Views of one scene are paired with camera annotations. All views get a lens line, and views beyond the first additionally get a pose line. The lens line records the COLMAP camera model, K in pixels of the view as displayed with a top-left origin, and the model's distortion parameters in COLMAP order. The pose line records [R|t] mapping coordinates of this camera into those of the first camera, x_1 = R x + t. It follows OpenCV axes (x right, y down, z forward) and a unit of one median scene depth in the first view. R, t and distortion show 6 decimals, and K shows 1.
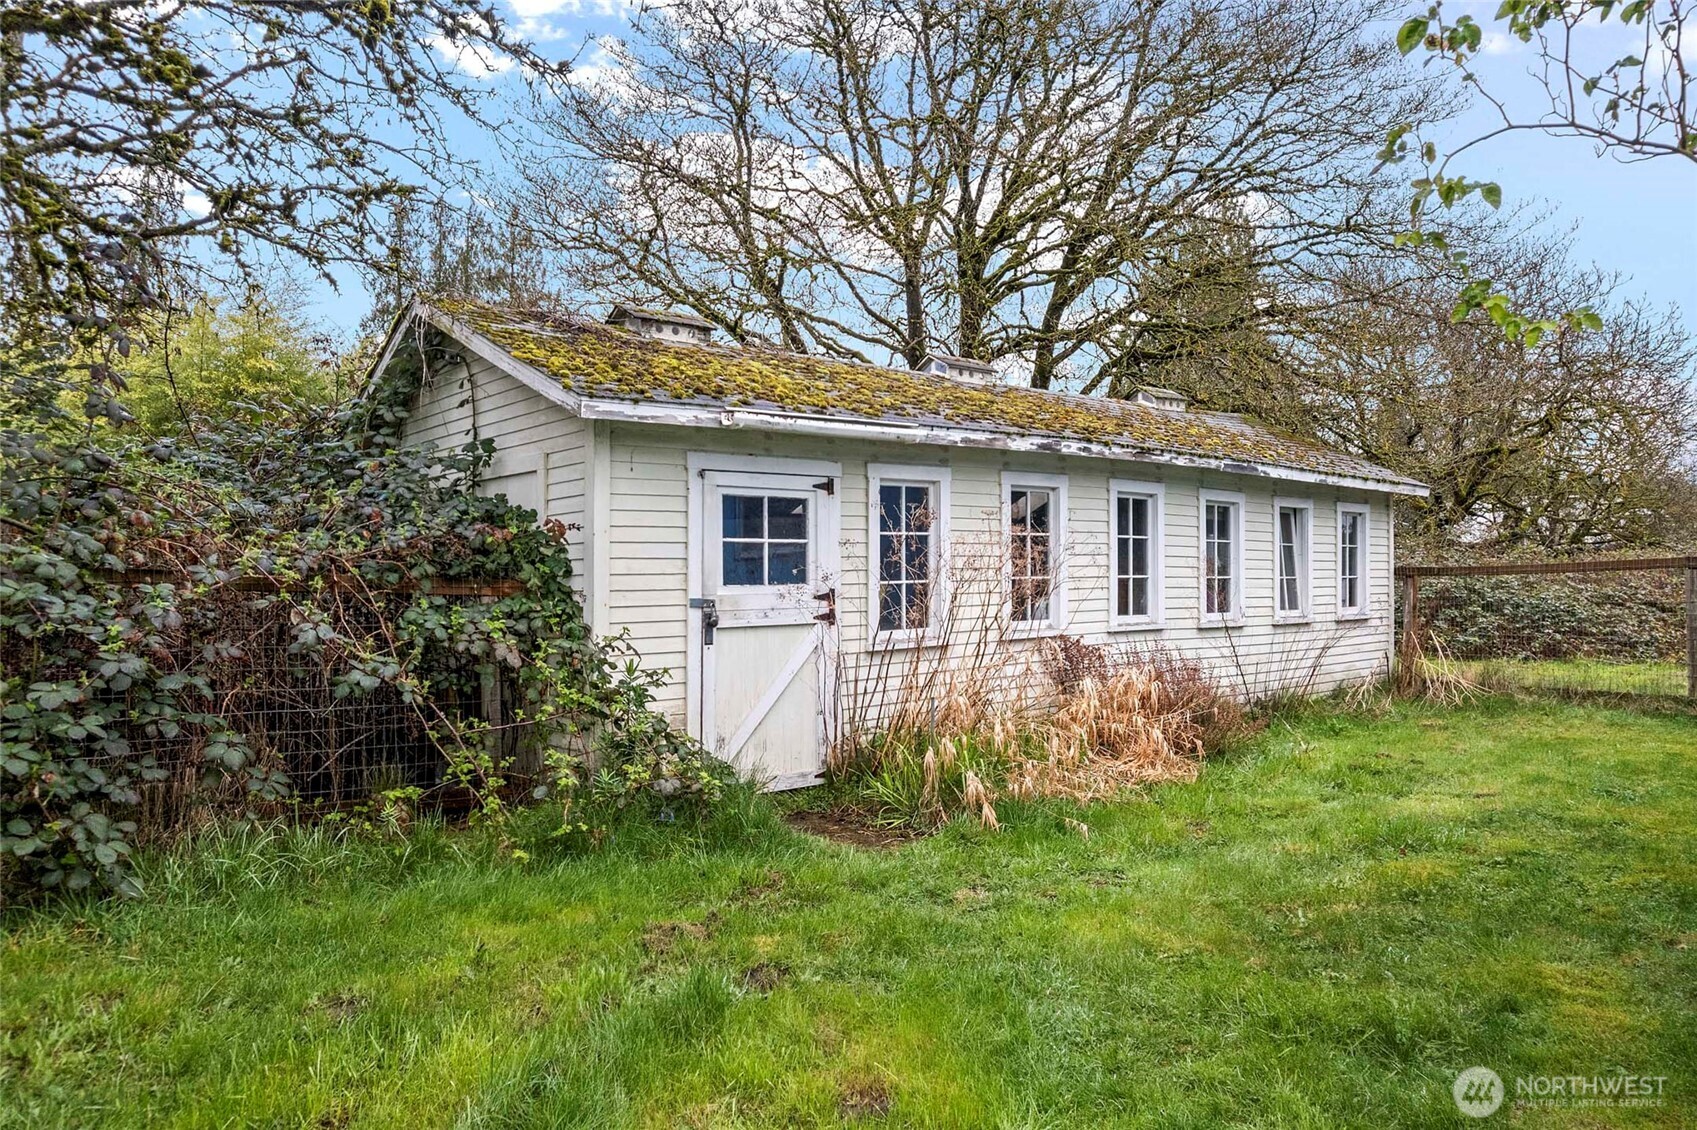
lens RADIAL K [[1109.8, 0, 834.2], [0, 1109.8, 577.8], [0, 0, 1]] dist [-0.039472, 0.002877]
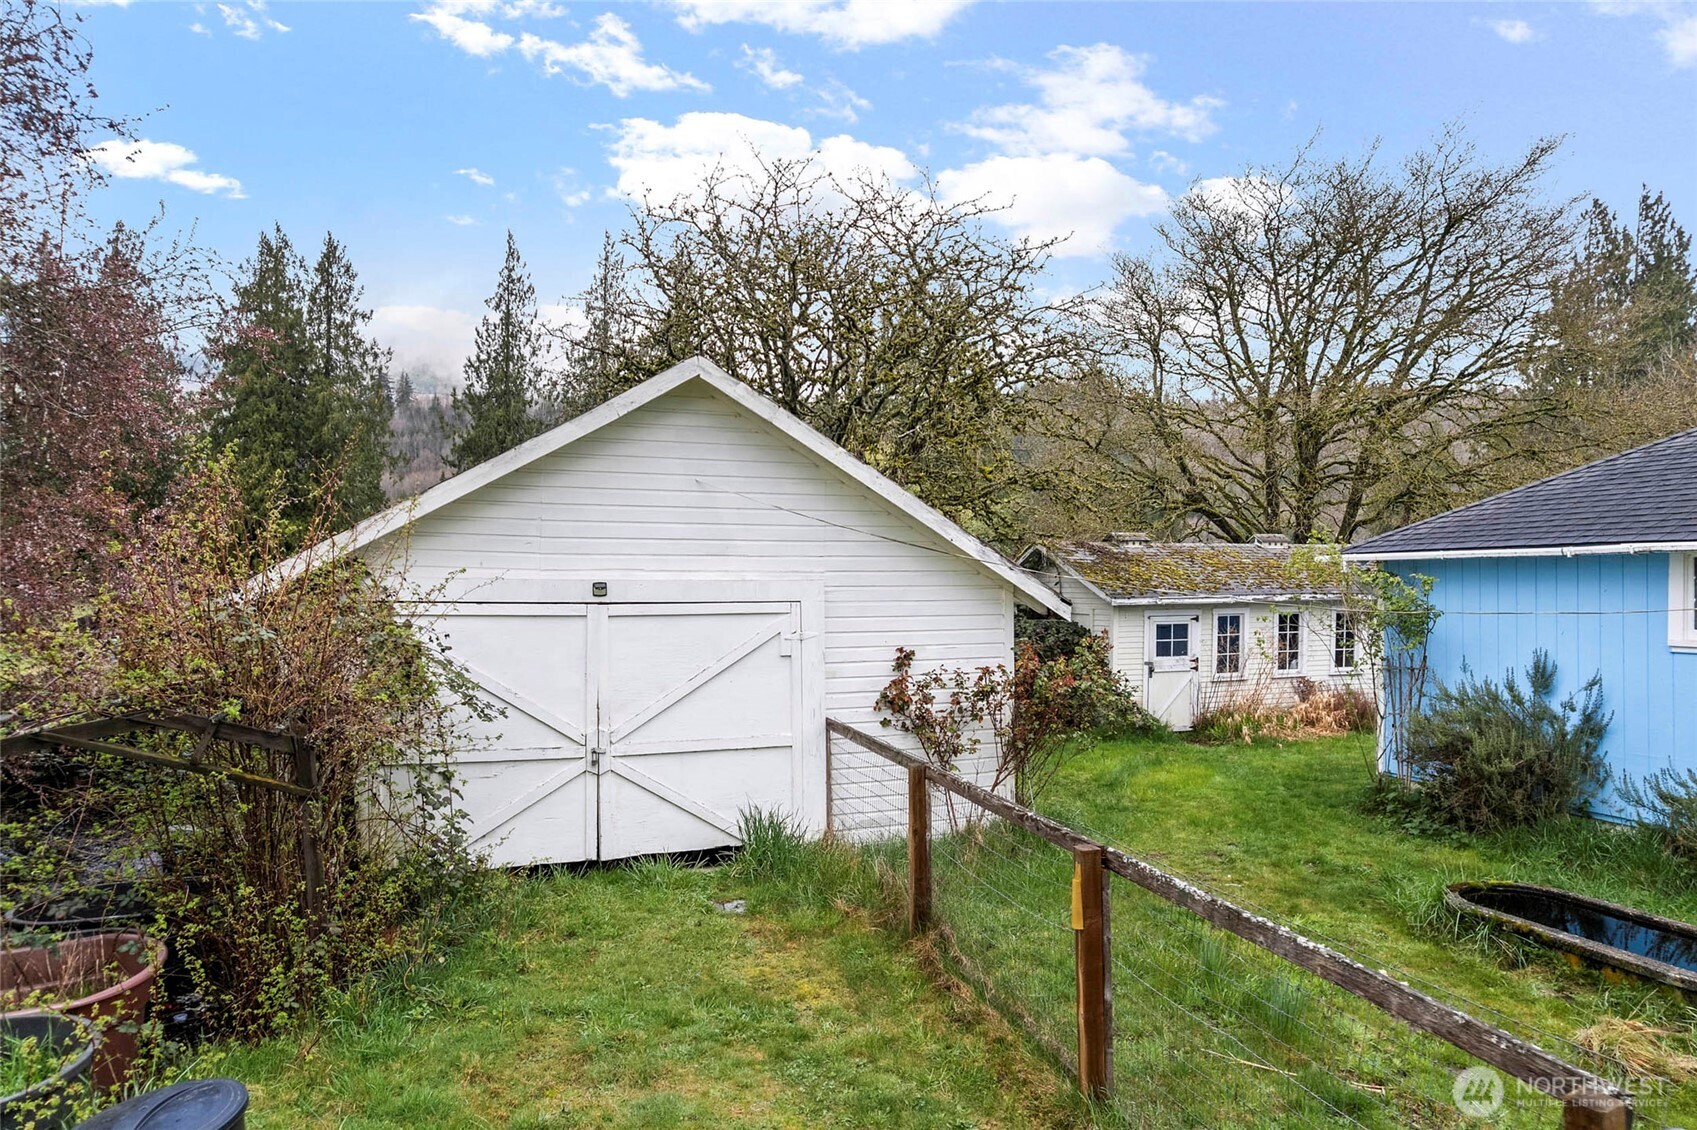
lens RADIAL K [[1109.8, 0, 834.2], [0, 1109.8, 577.8], [0, 0, 1]] dist [-0.039472, 0.002877]
pose [[0.938664, 0.012467, -0.344608, 0.091620], [-0.010842, 0.999919, 0.006642, -0.190110], [0.344663, -0.002498, 0.938723, -1.798894]]
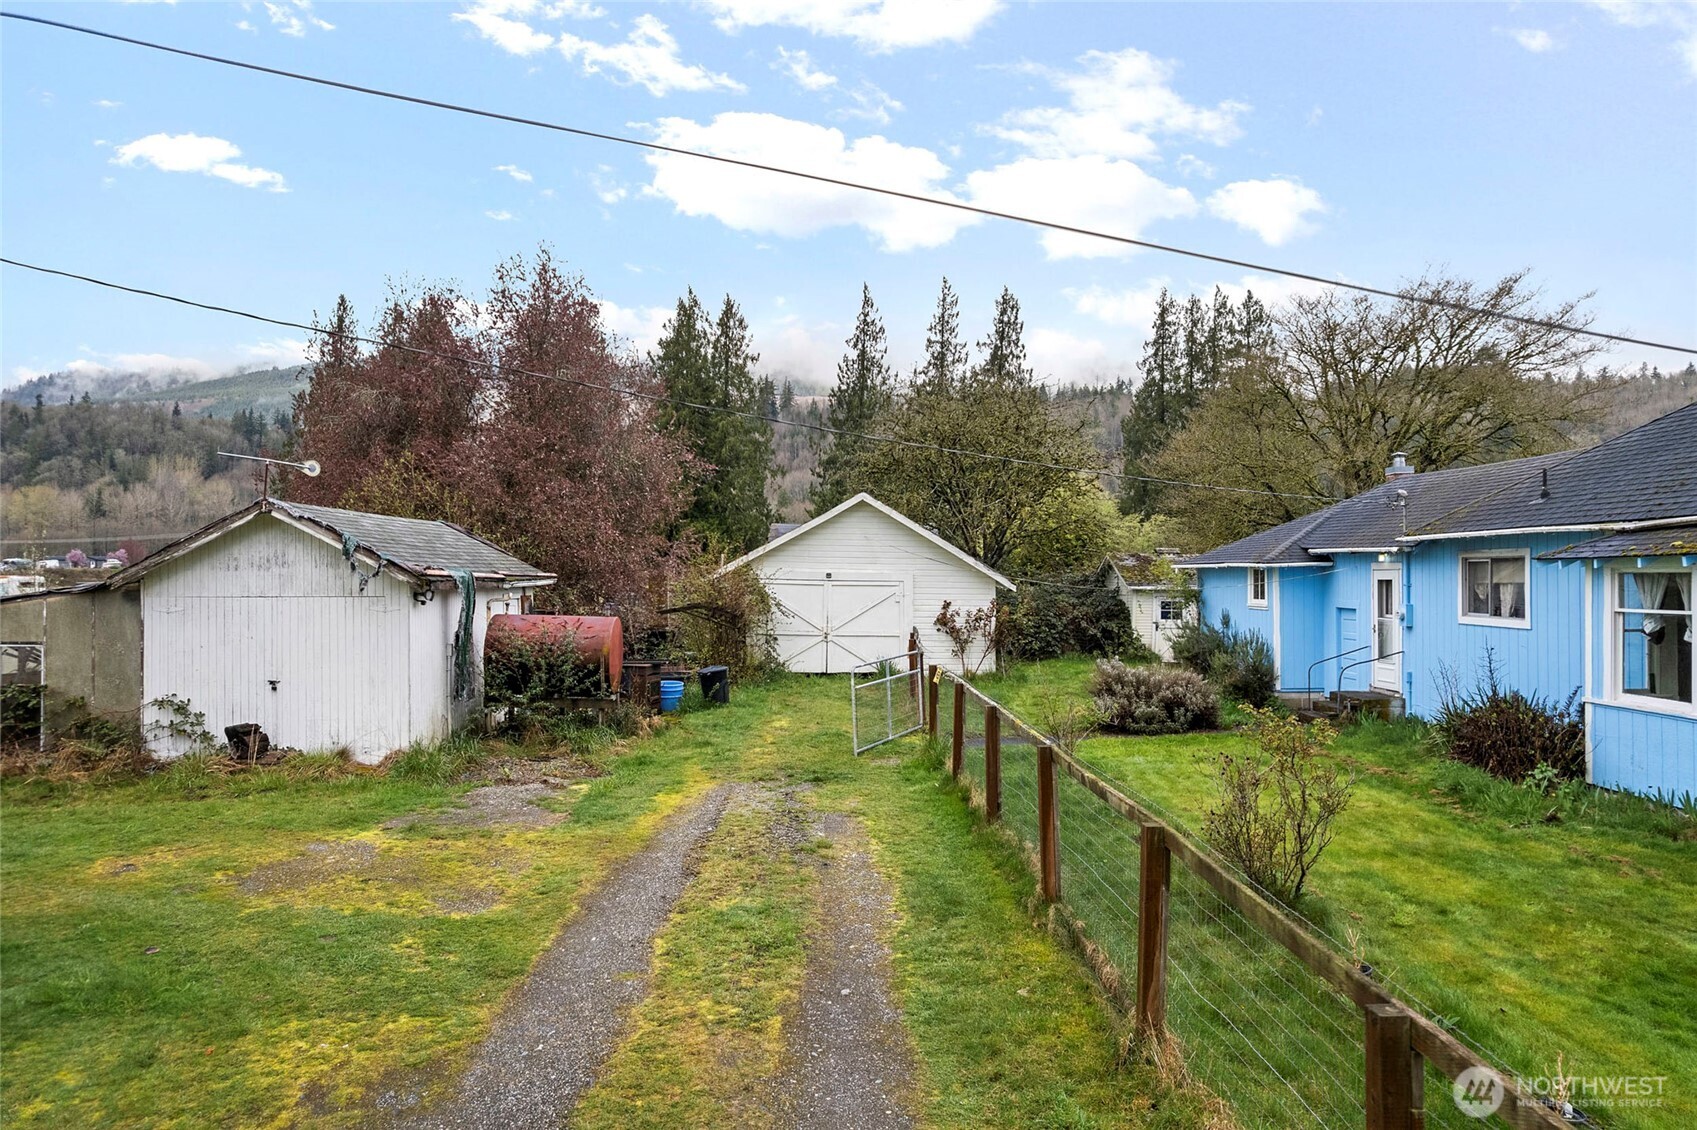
lens RADIAL K [[1109.8, 0, 834.2], [0, 1109.8, 577.8], [0, 0, 1]] dist [-0.039472, 0.002877]
pose [[0.777153, 0.030230, -0.628585, 1.772356], [-0.022717, 0.999542, 0.019983, -0.232615], [0.628901, -0.001251, 0.777484, -3.581468]]
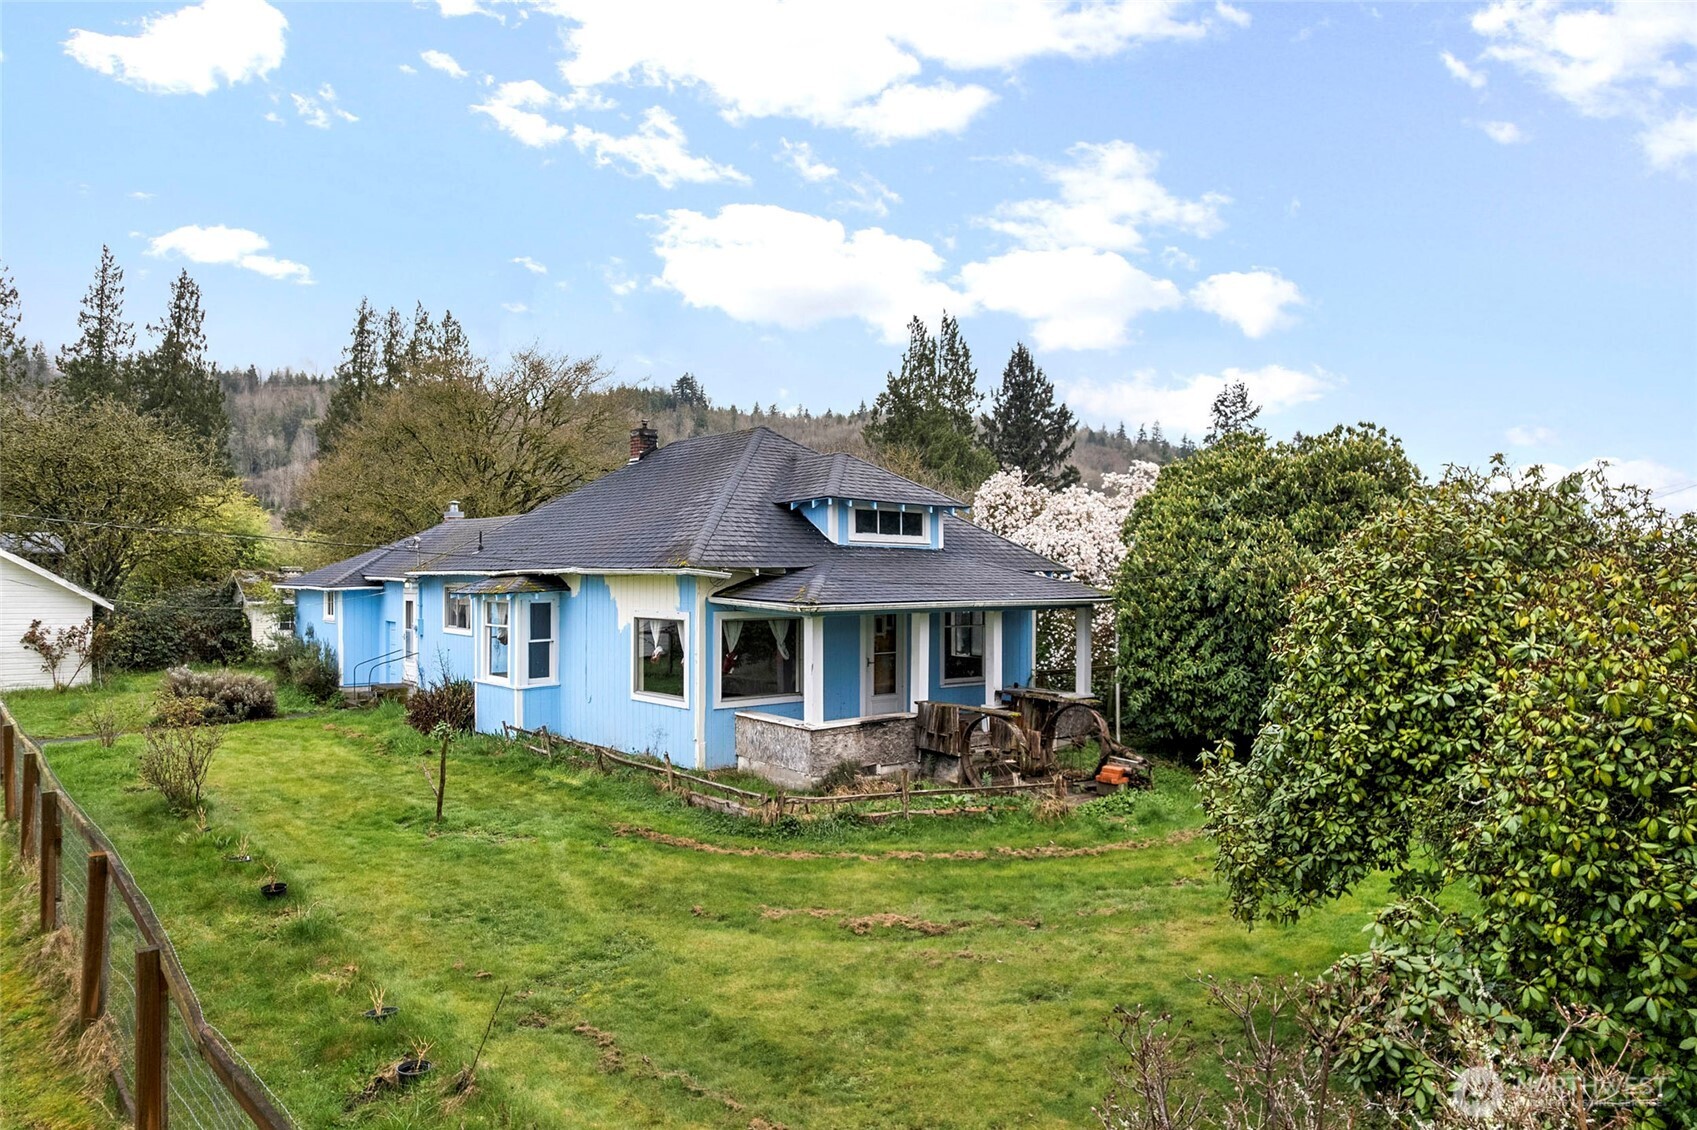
lens RADIAL K [[1137.7, 0, 857.7], [0, 1137.7, 565.0], [0, 0, 1]] dist [-0.075925, 0.090896]
pose [[0.999488, 0.031752, -0.004039, 2.714651], [-0.031794, 0.999435, -0.010874, -0.339579], [0.003692, 0.010997, 0.999933, -4.491897]]
